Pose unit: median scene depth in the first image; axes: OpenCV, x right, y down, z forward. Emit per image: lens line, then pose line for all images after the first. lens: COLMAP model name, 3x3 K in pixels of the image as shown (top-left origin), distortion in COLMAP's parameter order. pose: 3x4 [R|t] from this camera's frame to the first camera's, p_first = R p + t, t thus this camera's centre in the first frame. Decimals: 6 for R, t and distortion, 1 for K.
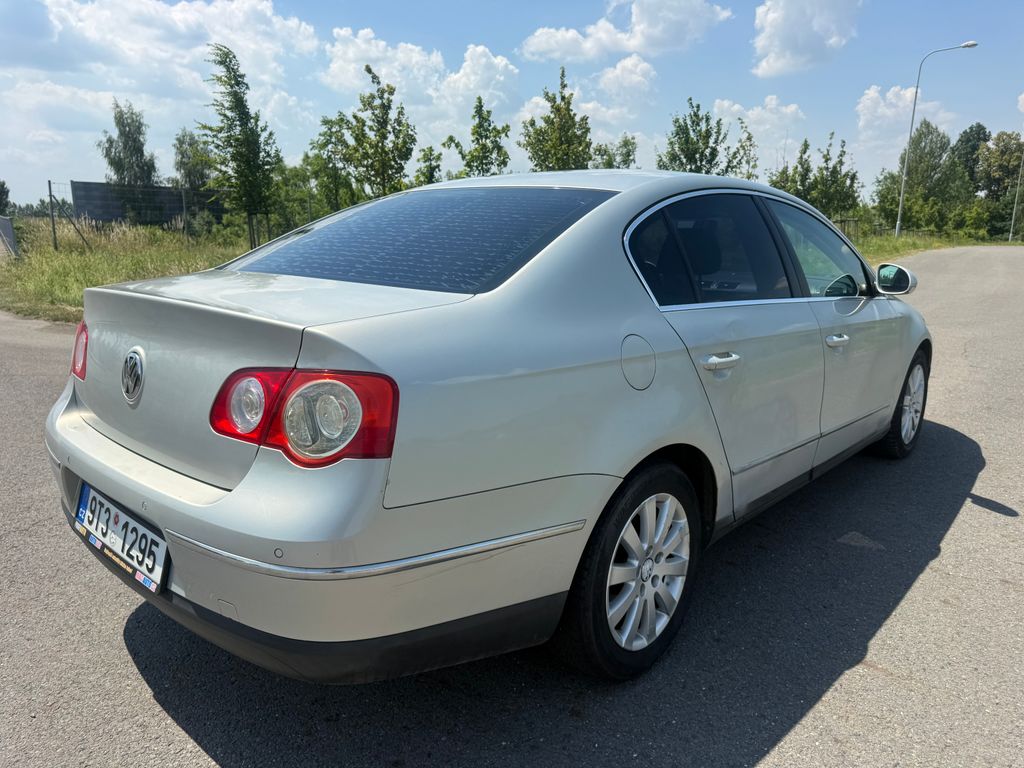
lens RADIAL K [[739.3, 0, 512.0], [0, 739.3, 384.0], [0, 0, 1]] dist [-0.014803, -0.001056]
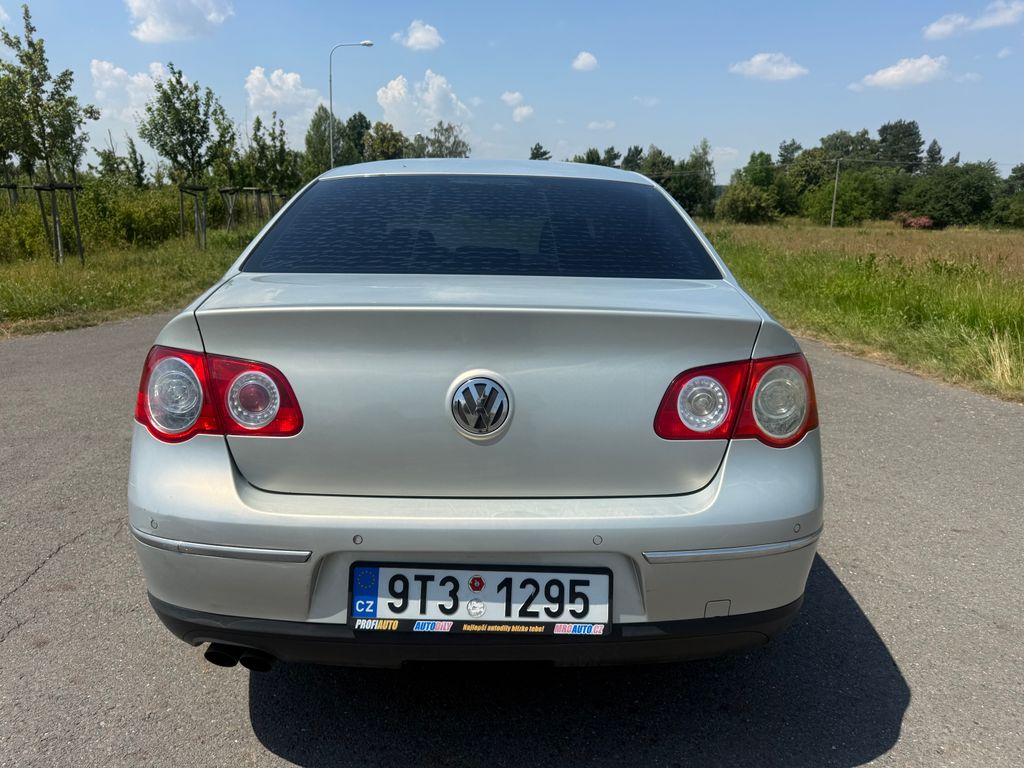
lens RADIAL K [[739.3, 0, 512.0], [0, 739.3, 384.0], [0, 0, 1]] dist [-0.014803, -0.001056]
pose [[0.733251, -0.145673, 0.664170, -0.111909], [0.124825, 0.989020, 0.079114, -0.010079], [-0.668402, 0.024894, 0.743383, 0.040769]]
